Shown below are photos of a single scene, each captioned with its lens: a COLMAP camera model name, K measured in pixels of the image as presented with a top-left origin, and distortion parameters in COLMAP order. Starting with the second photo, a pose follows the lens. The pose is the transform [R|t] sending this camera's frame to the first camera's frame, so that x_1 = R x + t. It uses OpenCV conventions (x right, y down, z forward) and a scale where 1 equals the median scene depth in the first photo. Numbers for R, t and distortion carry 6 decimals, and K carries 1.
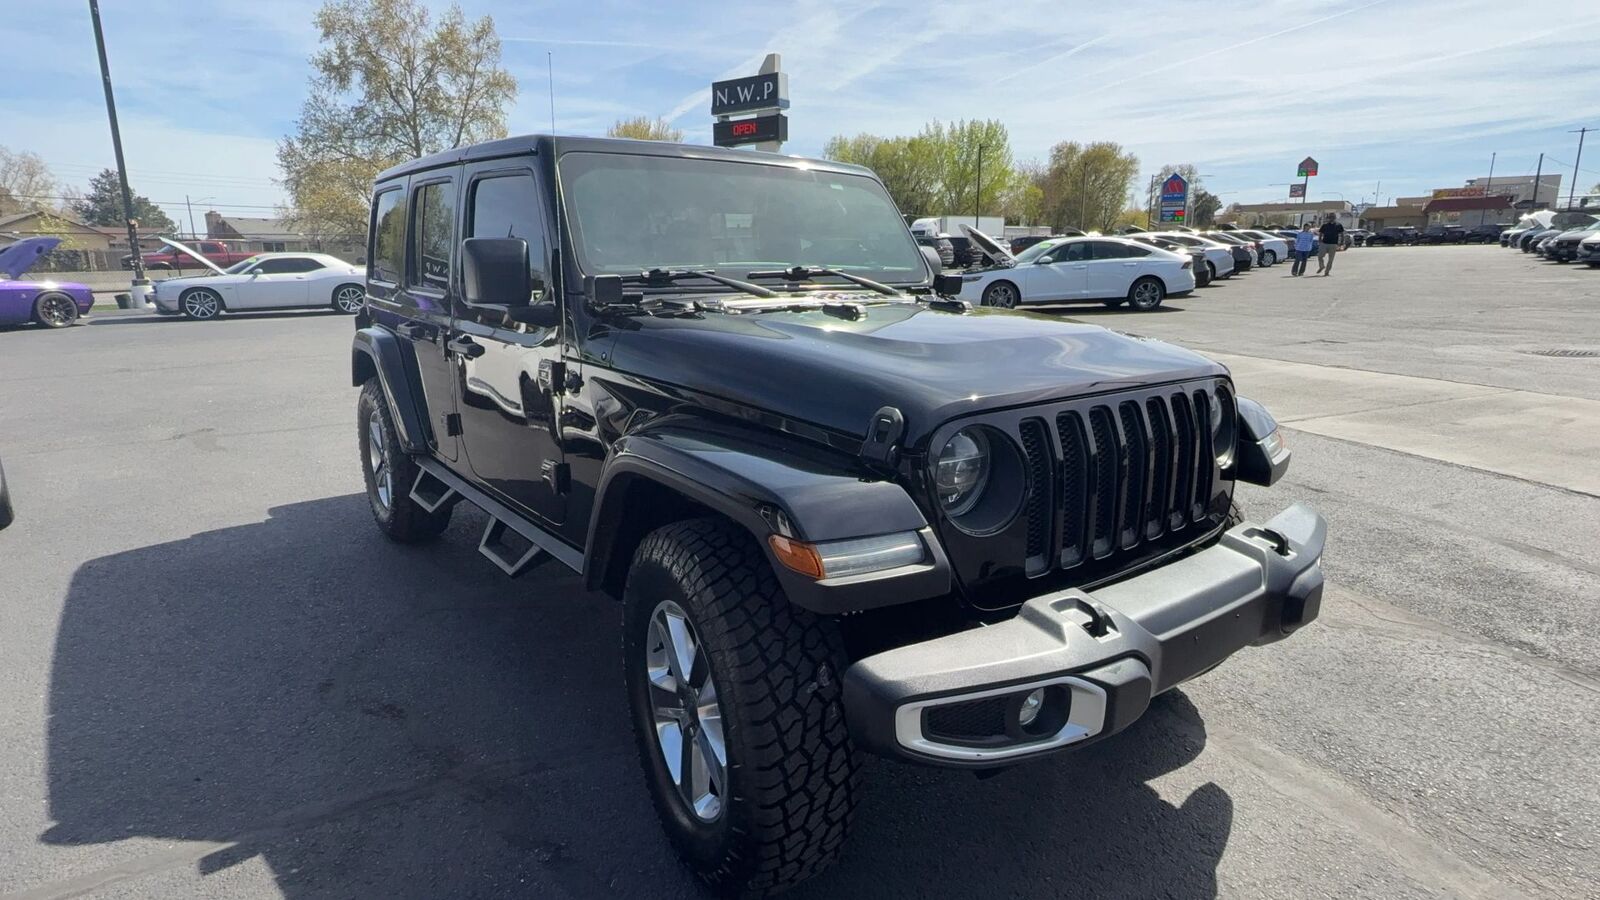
lens RADIAL K [[902.7, 0, 800.0], [0, 902.7, 450.0], [0, 0, 1]] dist [0.000716, 0.000079]
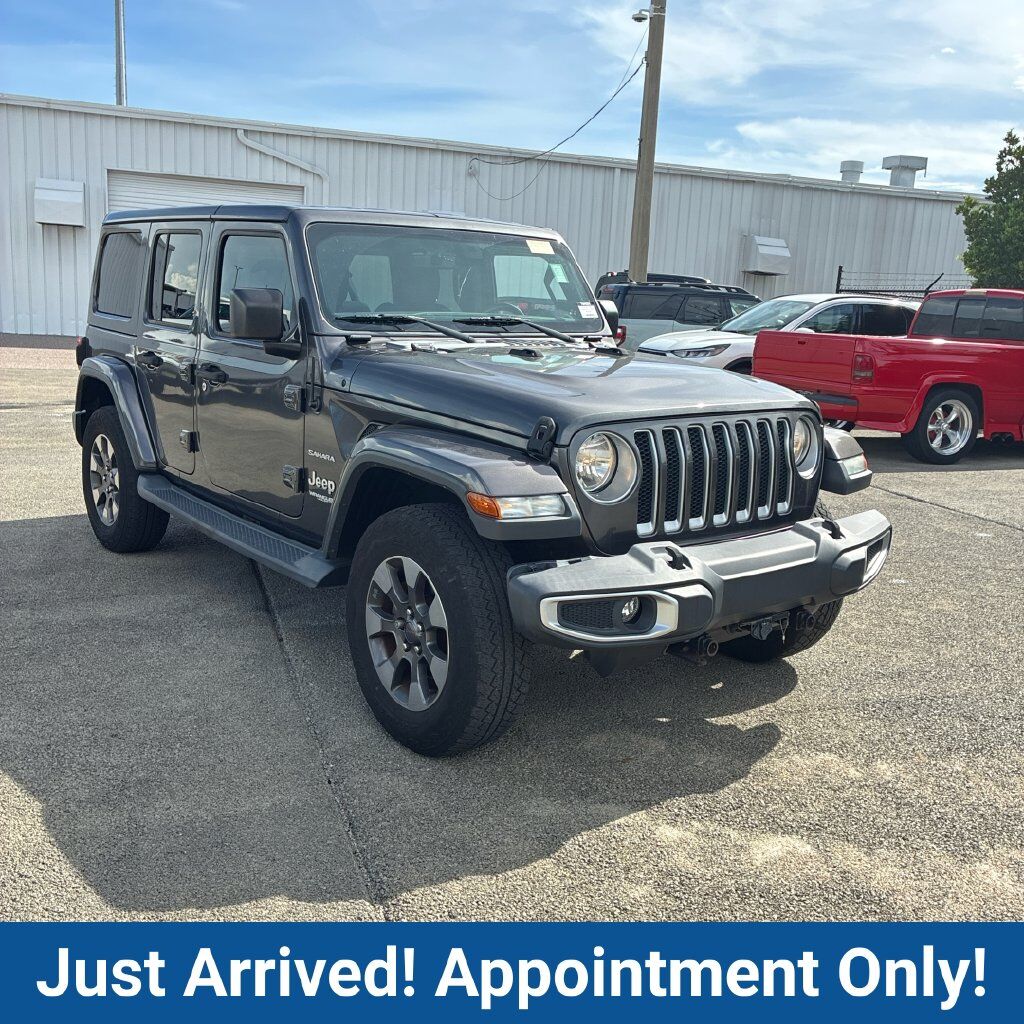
lens RADIAL K [[1057.3, 0, 512.0], [0, 1057.3, 512.0], [0, 0, 1]] dist [-0.001135, 0.000537]
pose [[0.999498, 0.031667, -0.001220, 0.048745], [-0.031676, 0.999464, -0.008222, 0.132910], [0.000959, 0.008257, 0.999965, -0.788905]]
